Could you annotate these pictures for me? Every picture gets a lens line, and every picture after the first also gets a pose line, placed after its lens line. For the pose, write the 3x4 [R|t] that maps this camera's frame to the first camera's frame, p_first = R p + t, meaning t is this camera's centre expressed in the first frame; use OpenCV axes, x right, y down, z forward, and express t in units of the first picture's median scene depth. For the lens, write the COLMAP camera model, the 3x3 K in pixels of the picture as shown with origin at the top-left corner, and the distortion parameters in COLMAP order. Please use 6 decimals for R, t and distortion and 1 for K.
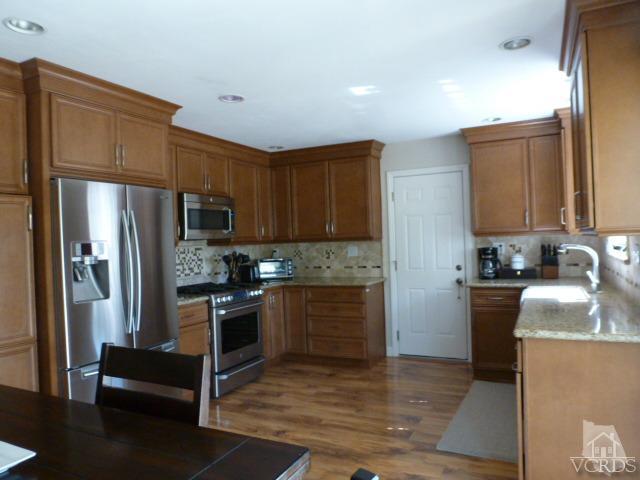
lens RADIAL K [[461.4, 0, 319.9], [0, 461.4, 241.5], [0, 0, 1]] dist [-0.046202, 0.012170]
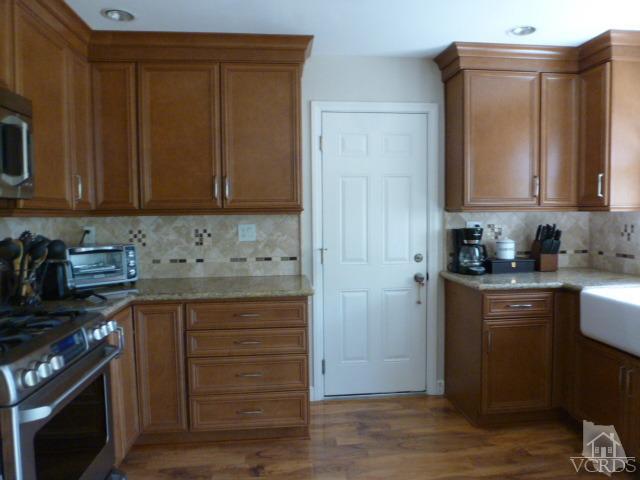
lens RADIAL K [[461.4, 0, 320.5], [0, 461.4, 239.5], [0, 0, 1]] dist [-0.046202, 0.012170]
pose [[0.849447, -0.002210, 0.527670, -0.165826], [-0.016371, 0.999400, 0.030539, 0.011477], [-0.527420, -0.034580, 0.848901, 0.481311]]
